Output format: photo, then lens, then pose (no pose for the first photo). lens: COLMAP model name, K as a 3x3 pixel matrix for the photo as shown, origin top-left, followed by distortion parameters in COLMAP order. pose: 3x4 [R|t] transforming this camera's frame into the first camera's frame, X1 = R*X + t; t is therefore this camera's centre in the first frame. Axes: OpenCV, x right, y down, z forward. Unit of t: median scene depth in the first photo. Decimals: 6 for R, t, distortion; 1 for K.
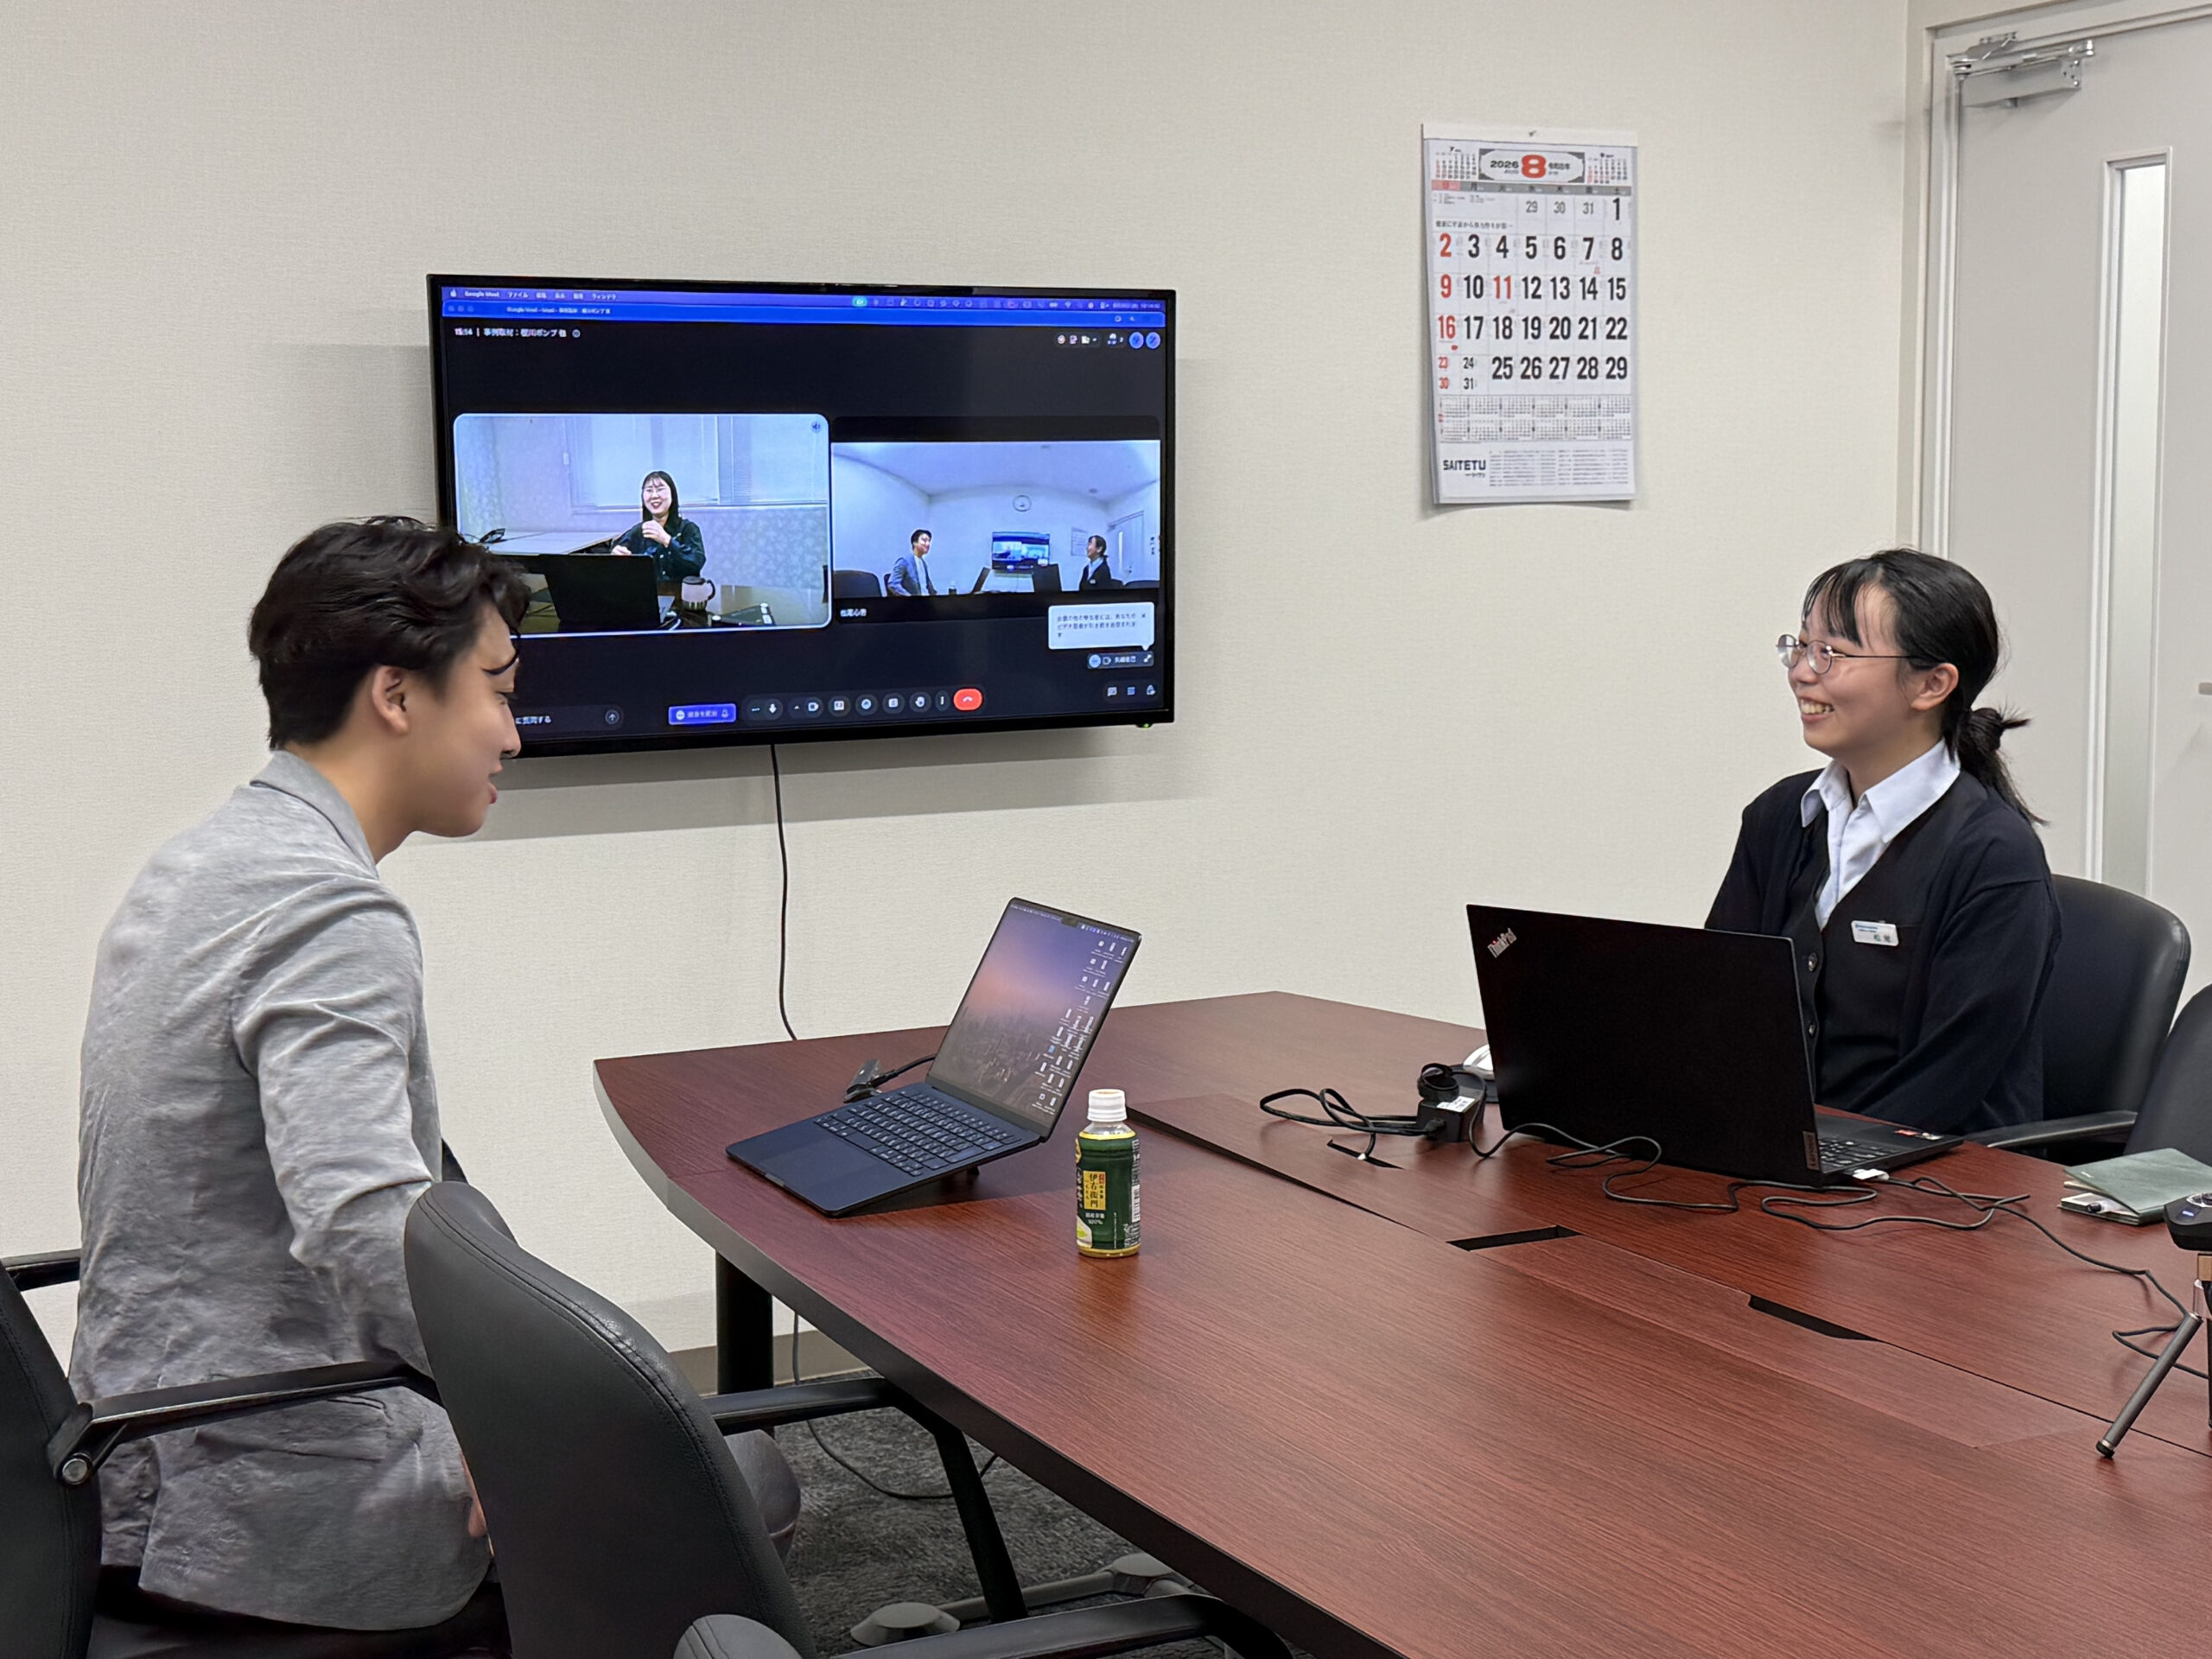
lens RADIAL K [[3030.8, 0, 1038.2], [0, 3030.8, 820.6], [0, 0, 1]] dist [0.145136, -0.033567]
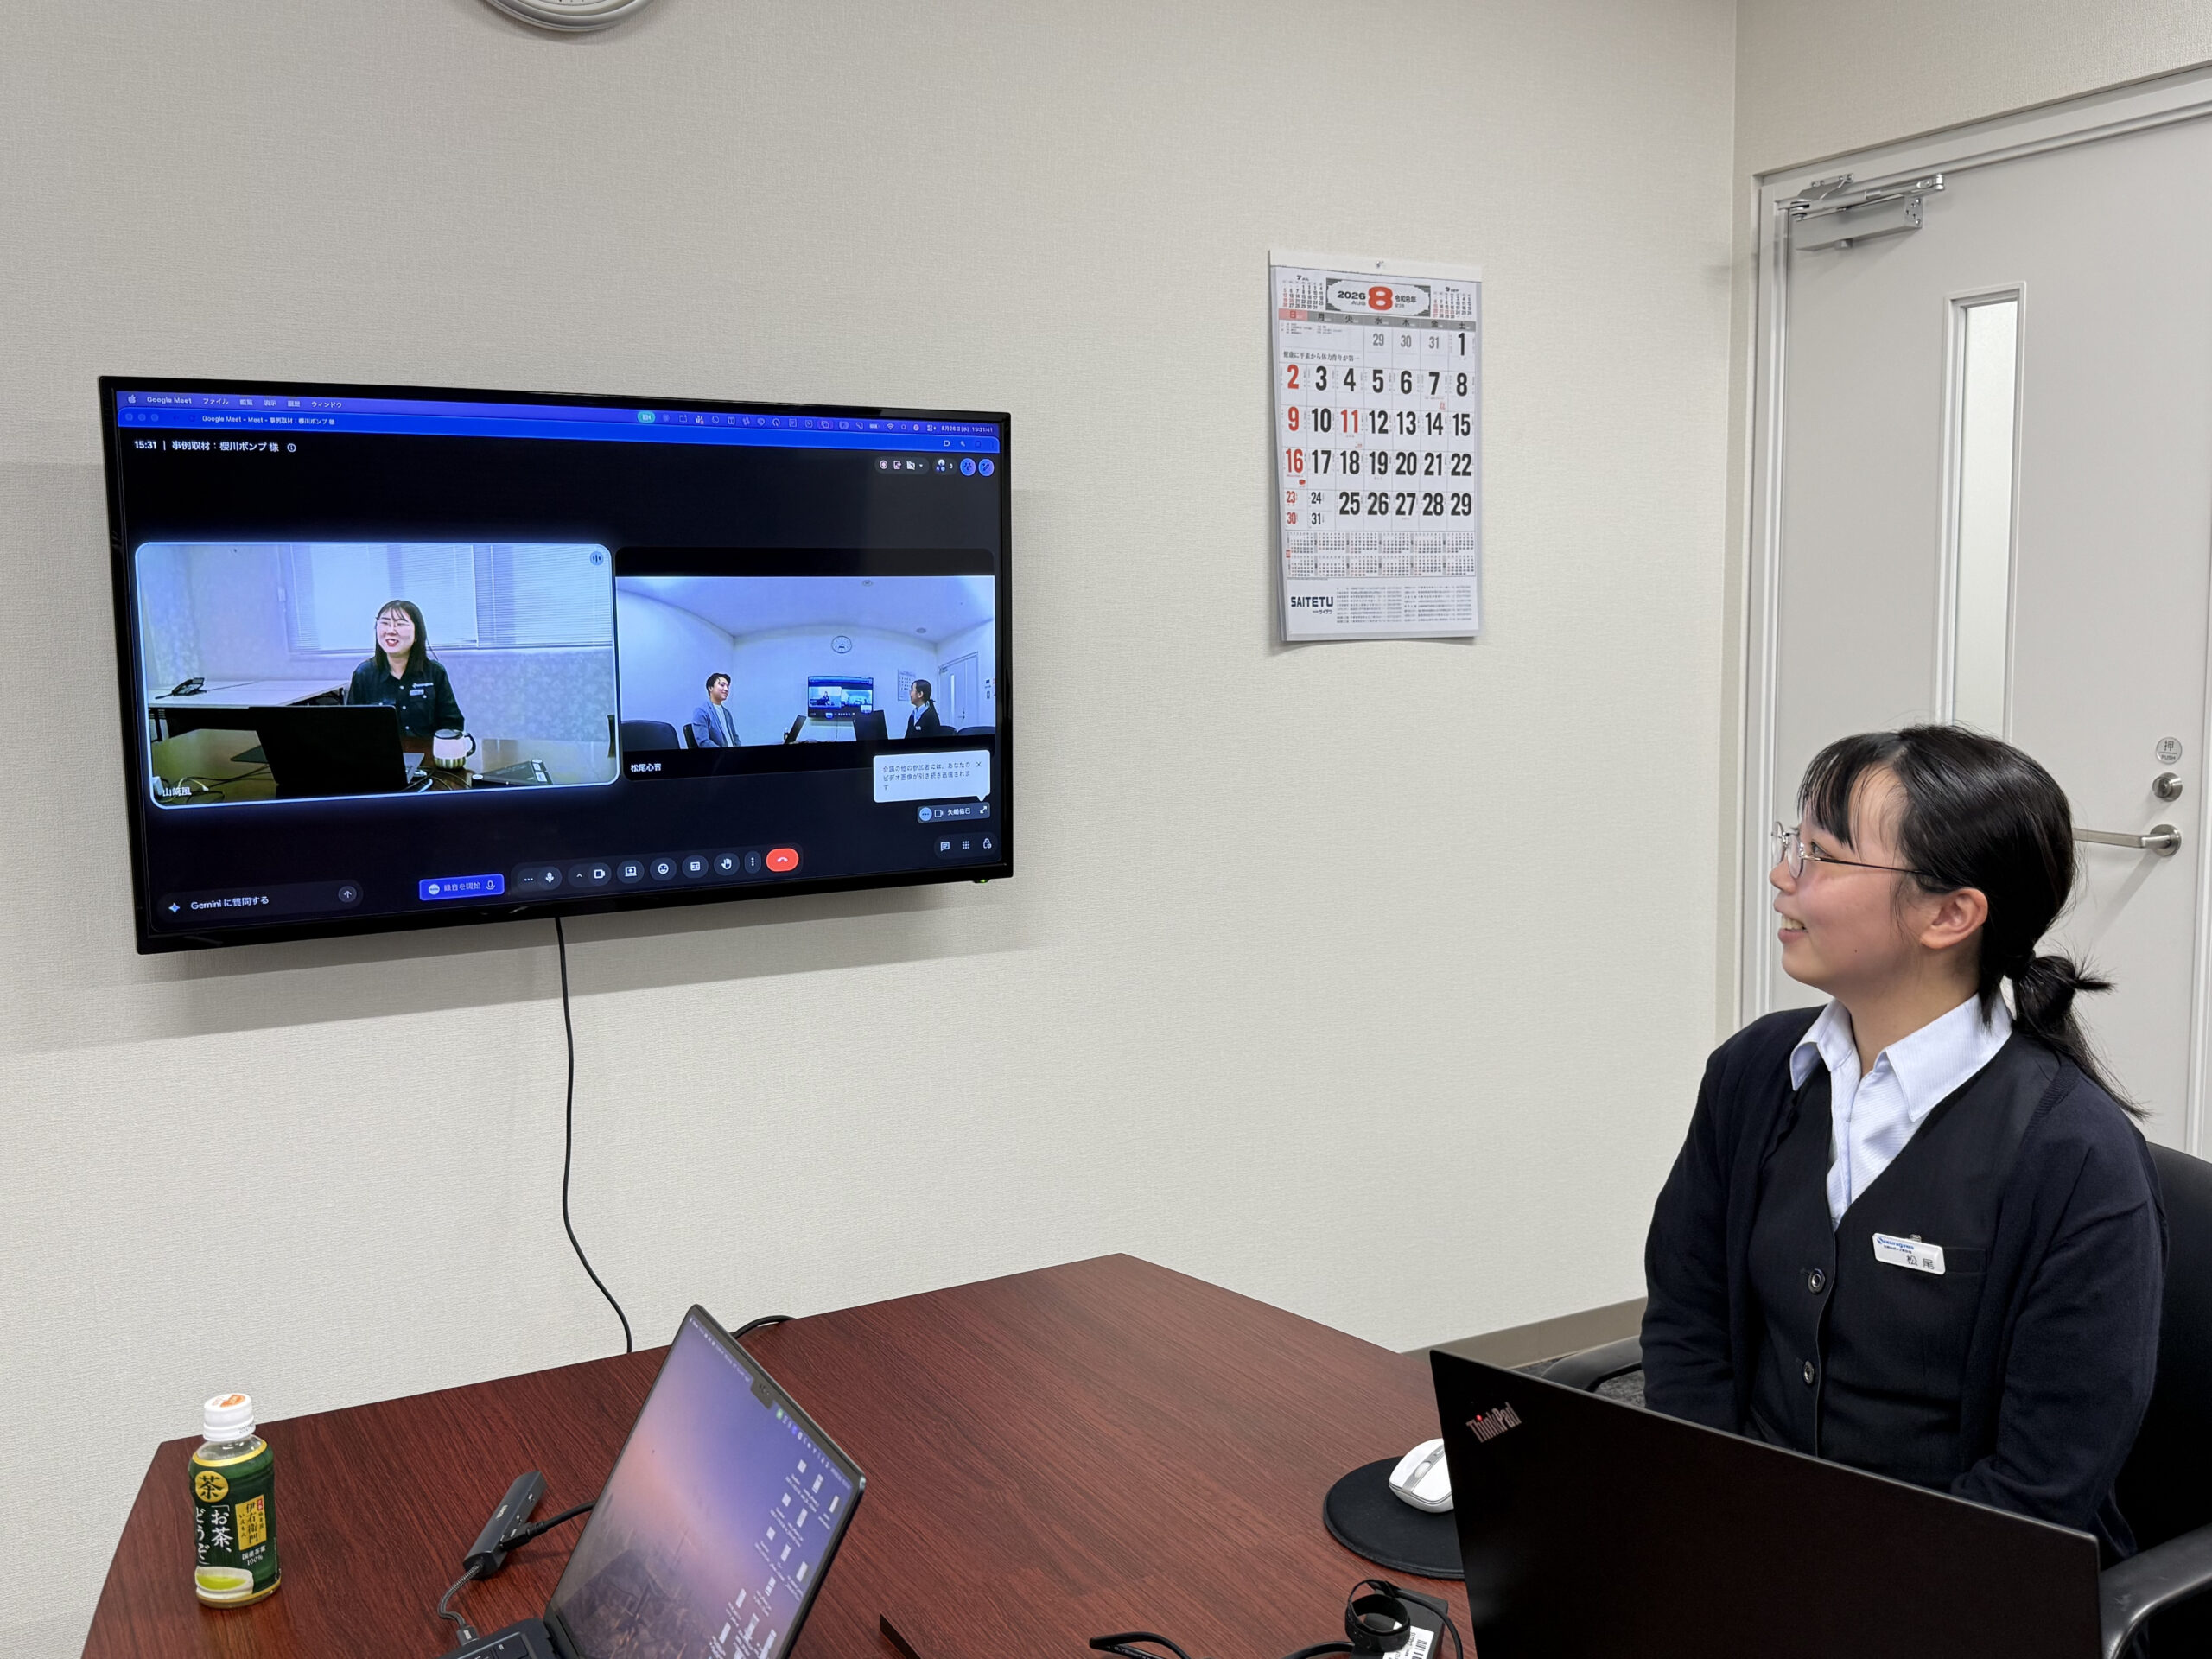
lens RADIAL K [[1911.5, 0, 1101.7], [0, 1911.5, 860.3], [0, 0, 1]] dist [0.147139, -0.321909]
pose [[0.998606, -0.005855, 0.052452, 0.041718], [0.004538, 0.999673, 0.025180, -0.053009], [-0.052582, -0.024906, 0.998306, 0.411881]]
